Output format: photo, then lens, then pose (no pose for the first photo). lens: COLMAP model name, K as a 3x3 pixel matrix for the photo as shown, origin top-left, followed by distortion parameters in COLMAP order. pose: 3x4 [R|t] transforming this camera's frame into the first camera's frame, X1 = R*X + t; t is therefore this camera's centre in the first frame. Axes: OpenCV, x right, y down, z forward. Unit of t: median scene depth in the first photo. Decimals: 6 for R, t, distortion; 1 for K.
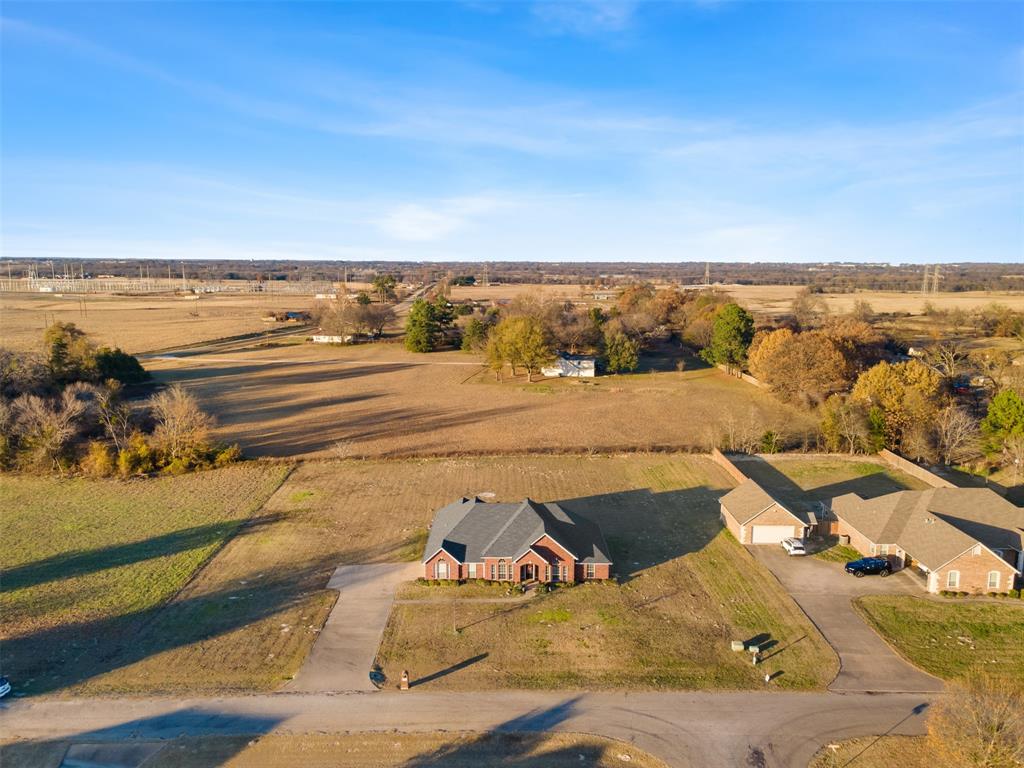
lens RADIAL K [[754.1, 0, 508.2], [0, 754.1, 379.2], [0, 0, 1]] dist [0.012411, 0.040188]
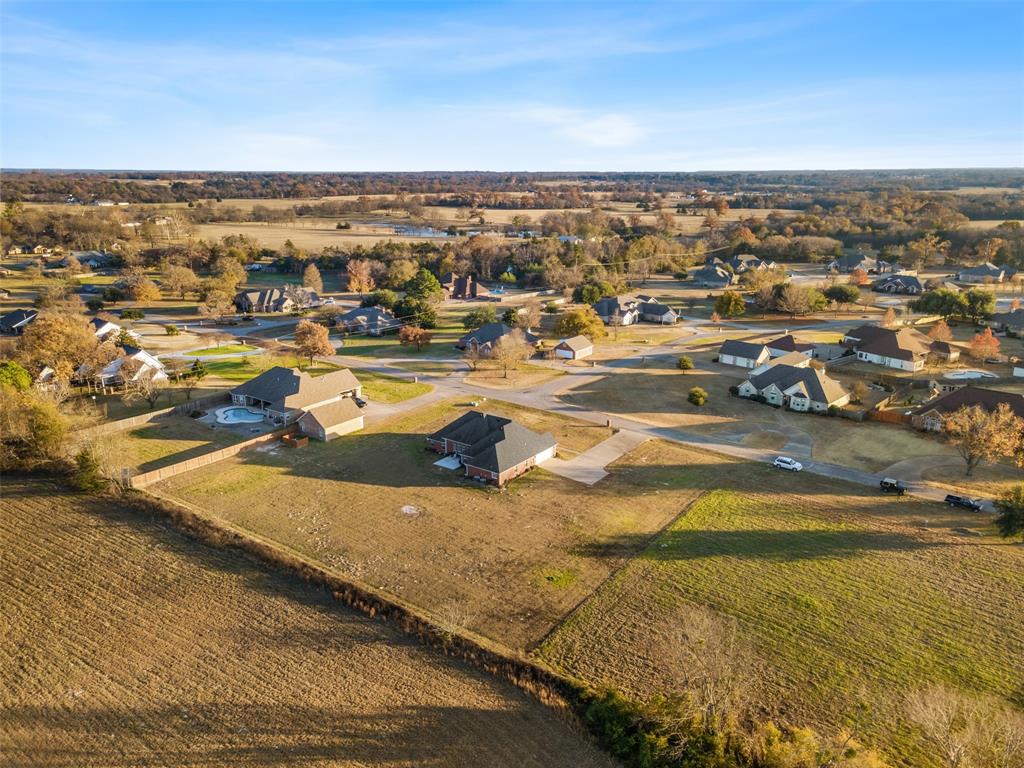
lens RADIAL K [[754.1, 0, 508.2], [0, 754.1, 379.2], [0, 0, 1]] dist [0.012411, 0.040188]
pose [[-0.802664, -0.163149, 0.573683, -0.949364], [0.093190, 0.915741, 0.390813, -0.534181], [-0.589106, 0.367153, -0.719829, 2.212822]]
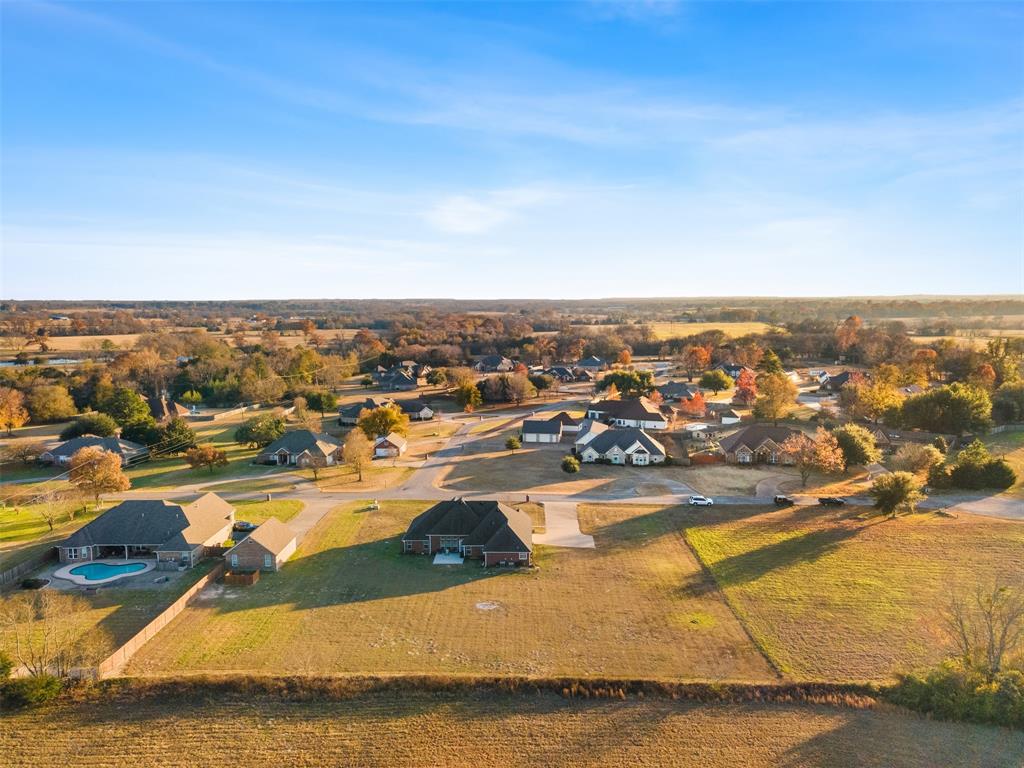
lens RADIAL K [[754.1, 0, 508.2], [0, 754.1, 379.2], [0, 0, 1]] dist [0.012411, 0.040188]
pose [[-0.999475, -0.001133, 0.032384, -0.117195], [0.007574, 0.963532, 0.267485, -0.479215], [-0.031506, 0.267590, -0.963018, 2.505781]]
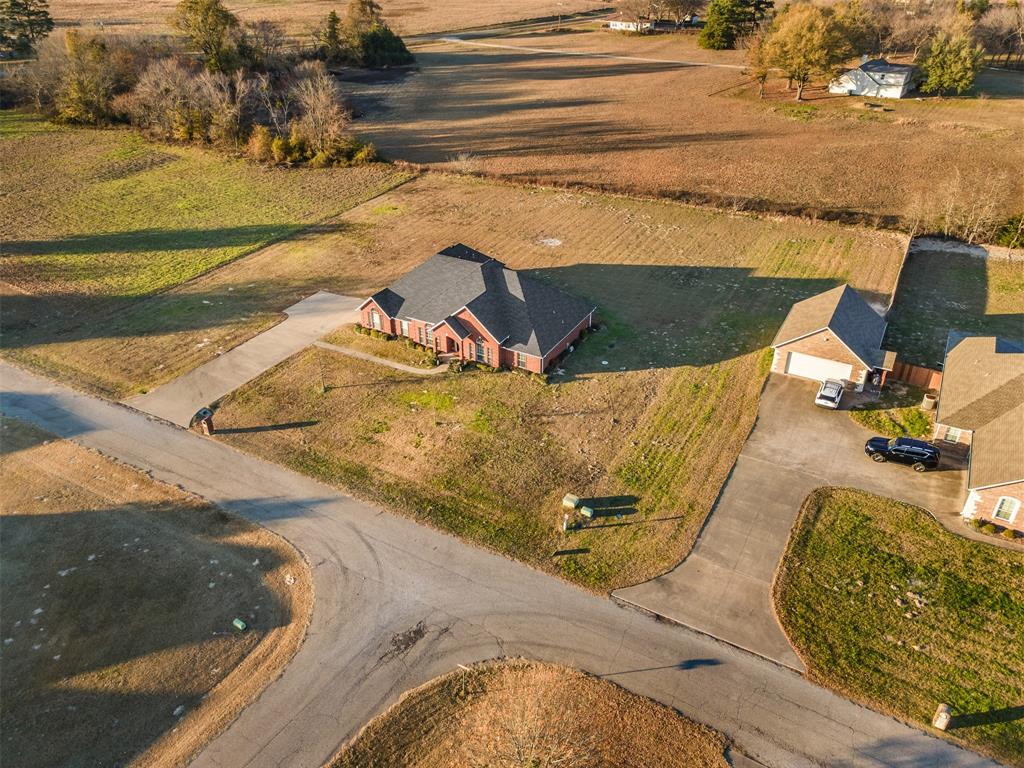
lens RADIAL K [[754.1, 0, 508.2], [0, 754.1, 379.2], [0, 0, 1]] dist [0.012411, 0.040188]
pose [[0.871091, 0.248154, -0.423817, 0.460188], [-0.070365, 0.917114, 0.392365, -0.048793], [0.486056, -0.311964, 0.816351, 0.324730]]
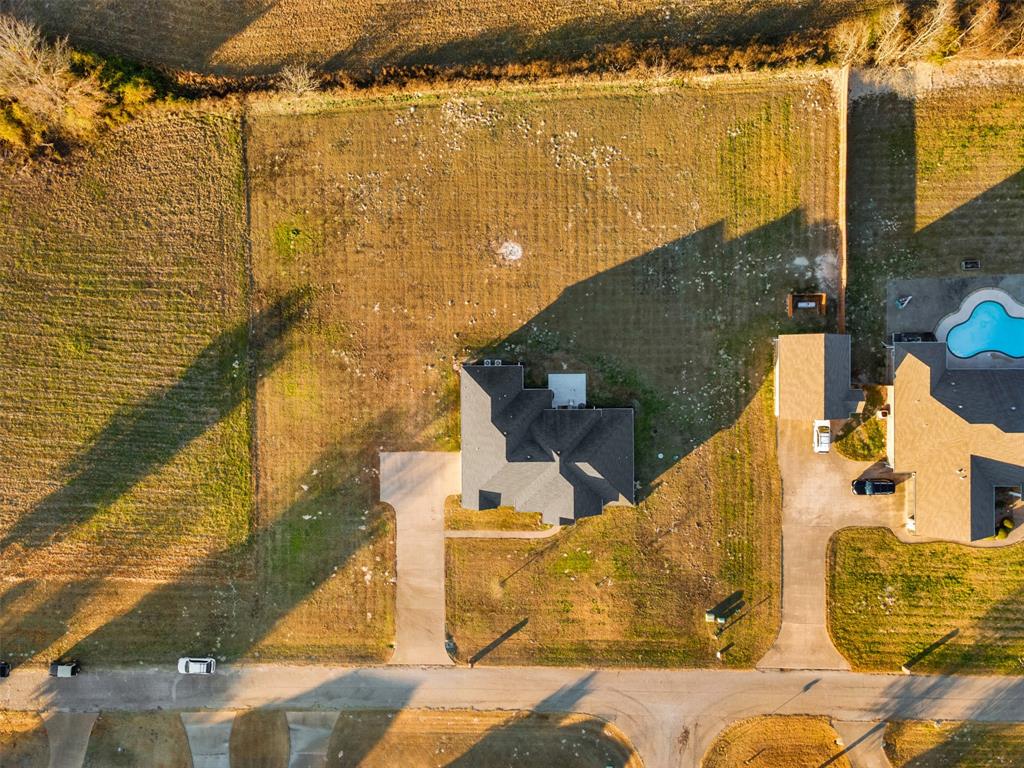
lens RADIAL K [[754.1, 0, 508.2], [0, 754.1, 379.2], [0, 0, 1]] dist [0.012411, 0.040188]
pose [[0.999443, -0.006364, -0.032748, -0.008798], [0.033320, 0.142002, 0.989305, -0.897922], [-0.001646, -0.989846, 0.142135, 1.045155]]
